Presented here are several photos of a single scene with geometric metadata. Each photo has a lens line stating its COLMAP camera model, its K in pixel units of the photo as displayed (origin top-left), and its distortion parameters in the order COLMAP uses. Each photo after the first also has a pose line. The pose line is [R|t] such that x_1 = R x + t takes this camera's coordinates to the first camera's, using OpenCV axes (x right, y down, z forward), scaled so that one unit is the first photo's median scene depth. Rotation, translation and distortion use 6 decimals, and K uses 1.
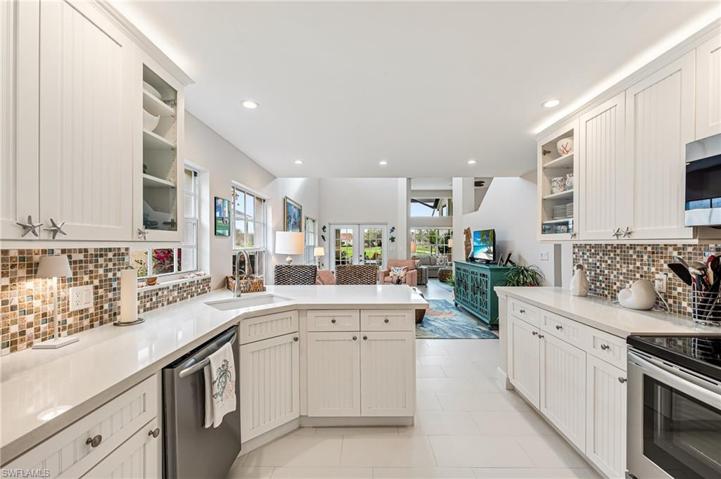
lens RADIAL K [[288.4, 0, 365.8], [0, 288.4, 243.2], [0, 0, 1]] dist [0.003508, -0.000388]
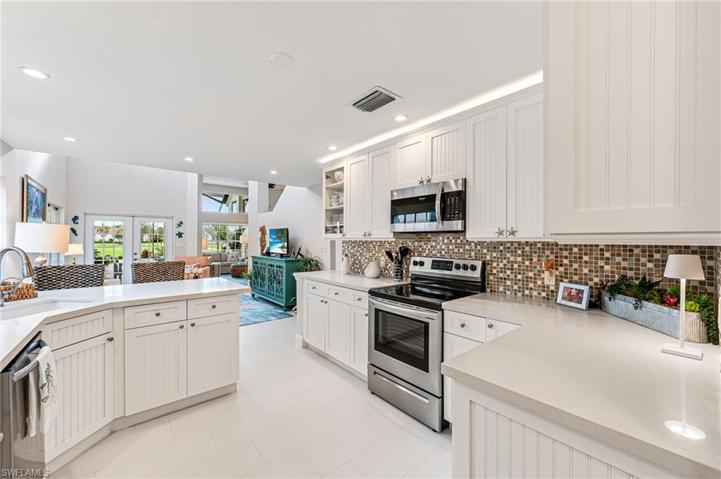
lens RADIAL K [[288.4, 0, 359.6], [0, 288.4, 238.9], [0, 0, 1]] dist [0.003508, -0.000388]
pose [[0.766123, 0.006256, 0.642663, -0.221900], [-0.005151, 0.999980, -0.003594, -0.000682], [-0.642673, -0.000557, 0.766140, -0.255388]]
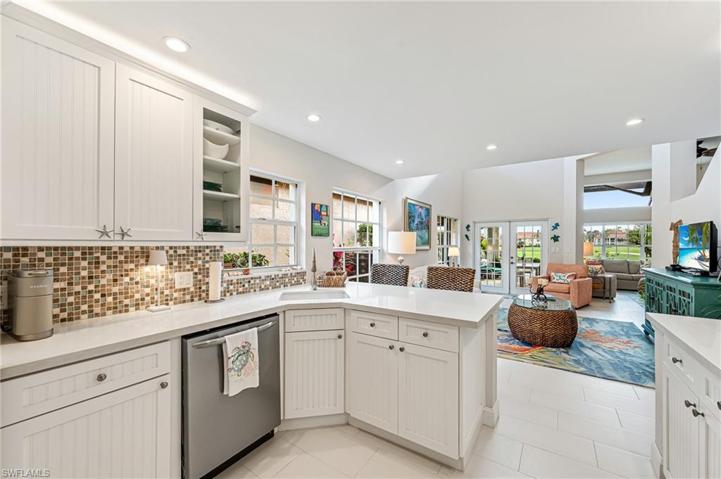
lens RADIAL K [[288.4, 0, 375.1], [0, 288.4, 243.5], [0, 0, 1]] dist [0.003508, -0.000388]
pose [[0.840959, 0.005328, -0.541072, 0.403940], [-0.003985, 0.999985, 0.003652, -0.002378], [0.541084, -0.000915, 0.840968, 0.201504]]
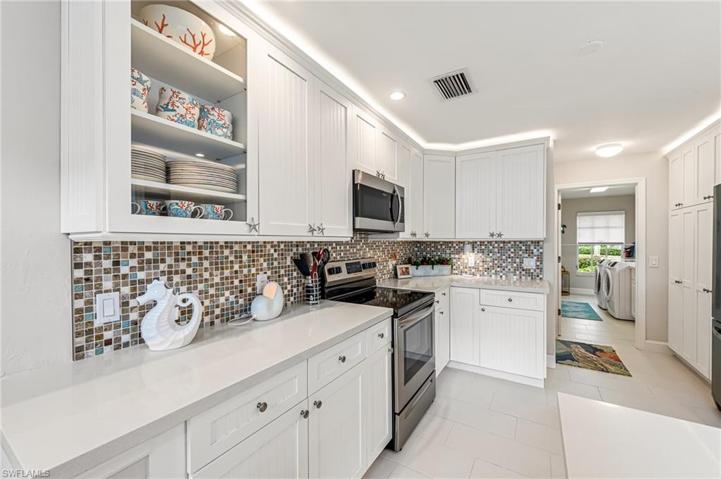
lens RADIAL K [[288.4, 0, 366.7], [0, 288.4, 243.1], [0, 0, 1]] dist [0.003508, -0.000388]
pose [[-0.856747, 0.001131, 0.515735, 0.233263], [0.004541, 0.999975, 0.005350, 0.004690], [-0.515717, 0.006925, -0.856731, 1.444938]]
